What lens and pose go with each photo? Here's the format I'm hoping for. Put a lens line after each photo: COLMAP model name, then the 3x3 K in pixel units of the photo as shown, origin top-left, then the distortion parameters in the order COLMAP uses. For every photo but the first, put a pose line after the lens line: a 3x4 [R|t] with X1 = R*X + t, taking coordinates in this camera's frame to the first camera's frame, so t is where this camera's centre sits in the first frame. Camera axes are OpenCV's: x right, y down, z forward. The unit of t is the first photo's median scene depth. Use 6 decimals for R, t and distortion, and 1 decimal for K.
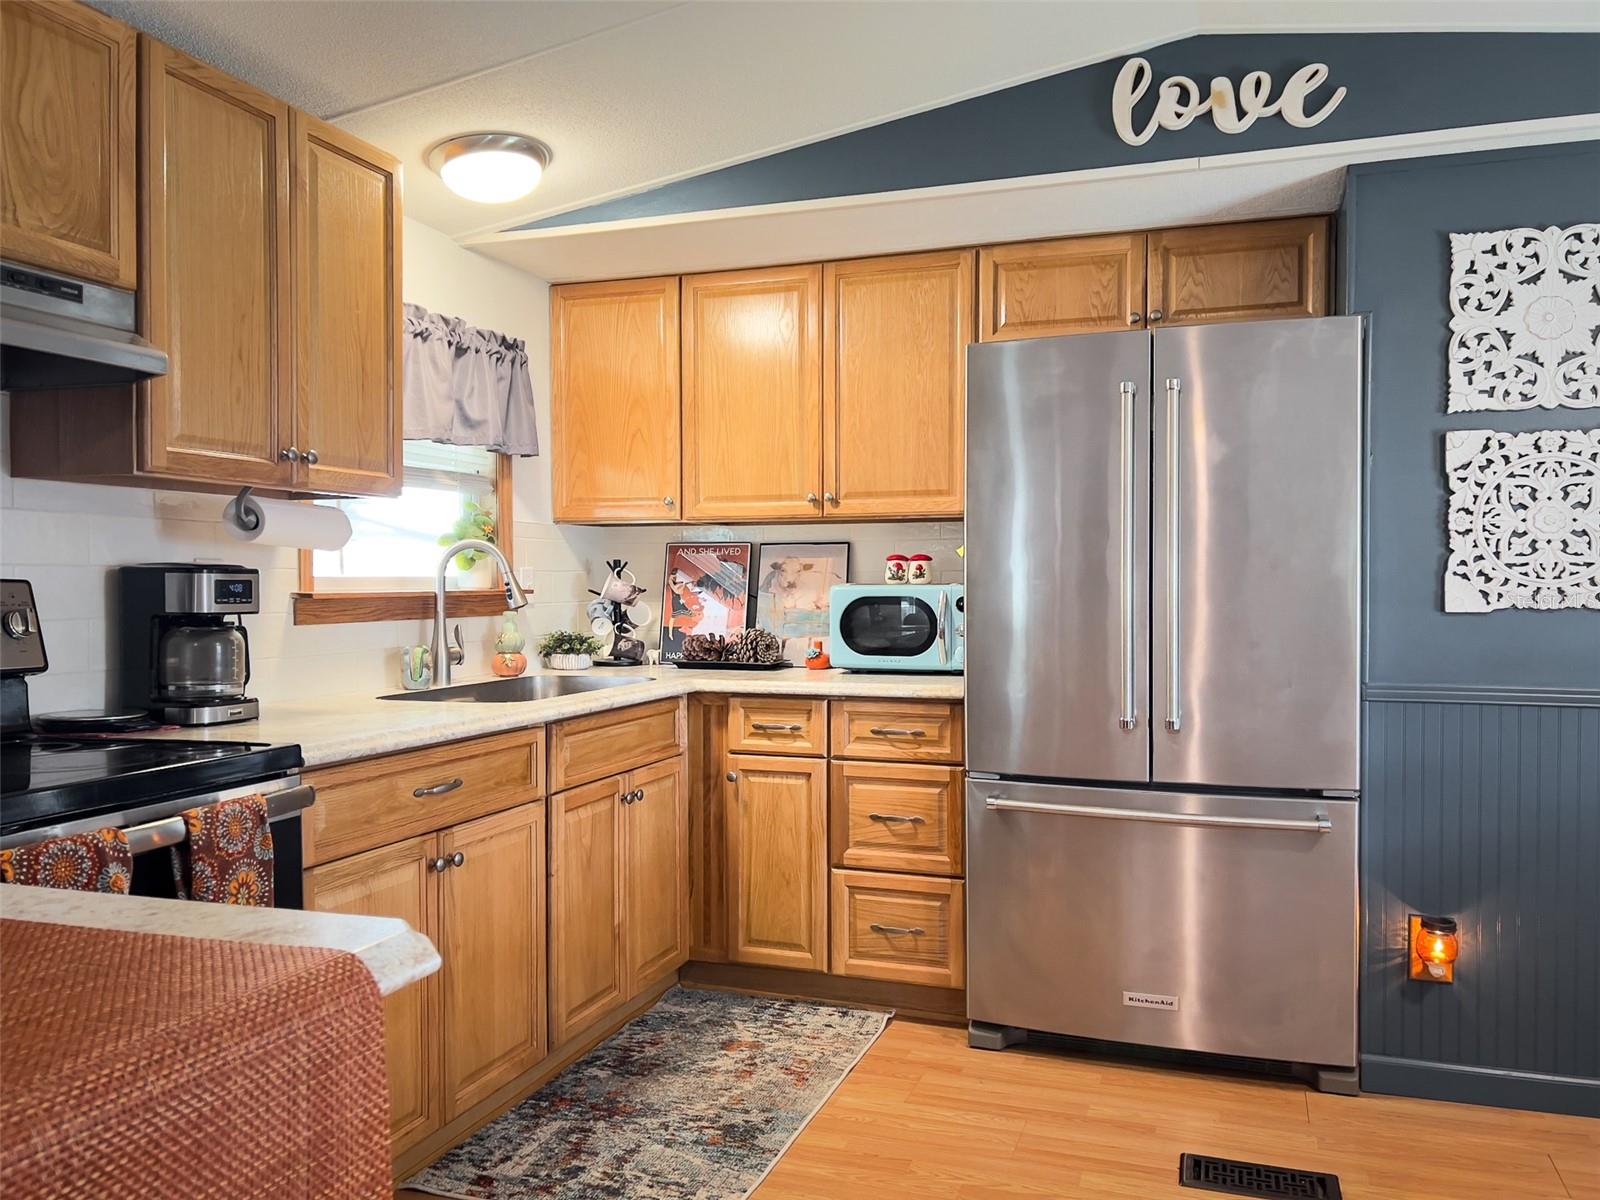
lens RADIAL K [[1228.0, 0, 823.6], [0, 1228.0, 601.5], [0, 0, 1]] dist [0.029085, -0.019006]
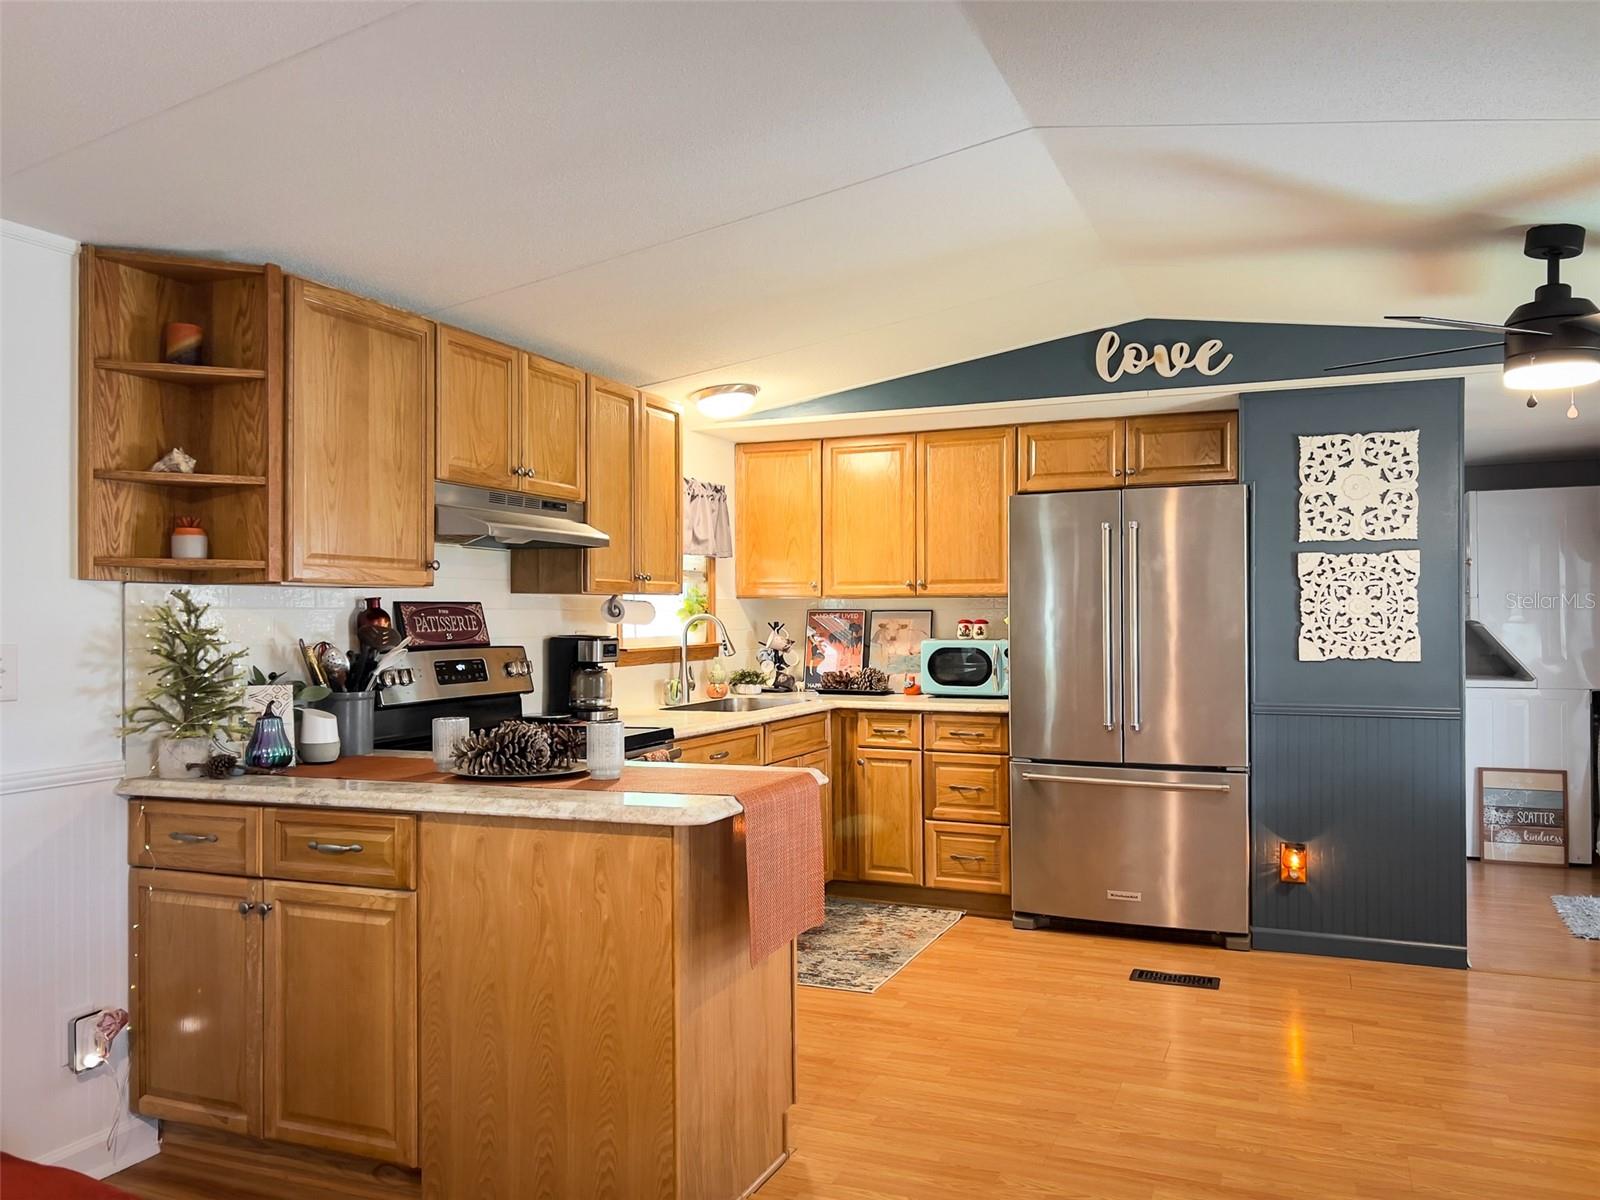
lens RADIAL K [[1228.0, 0, 767.2], [0, 1228.0, 614.4], [0, 0, 1]] dist [0.029085, -0.019006]
pose [[0.995993, -0.002750, -0.089392, -0.058437], [0.001364, 0.999878, -0.015561, -0.025809], [0.089424, 0.015377, 0.995875, -0.654620]]
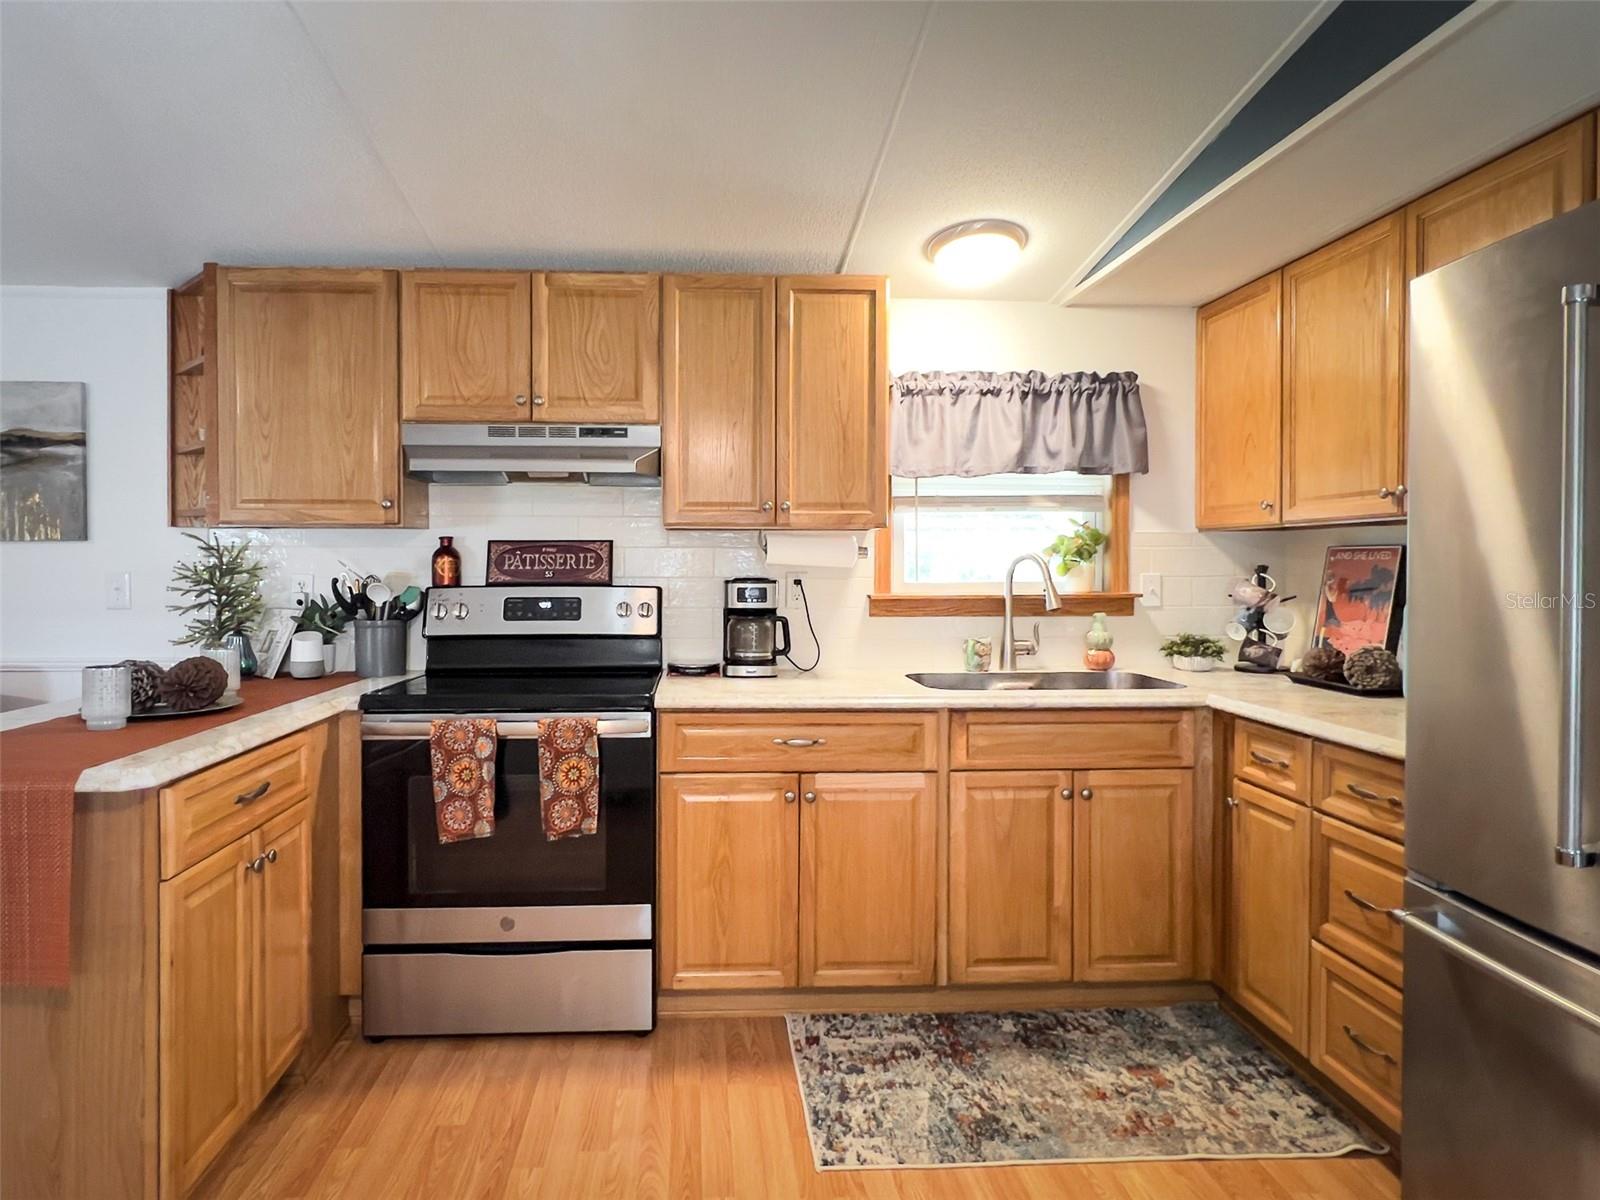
lens RADIAL K [[919.6, 0, 741.0], [0, 919.6, 579.2], [0, 0, 1]] dist [-0.002610, -0.004746]
pose [[0.366717, 0.018893, -0.930141, 0.482144], [-0.016162, 0.999772, 0.013935, -0.034769], [0.930192, 0.009923, 0.366939, 0.436707]]
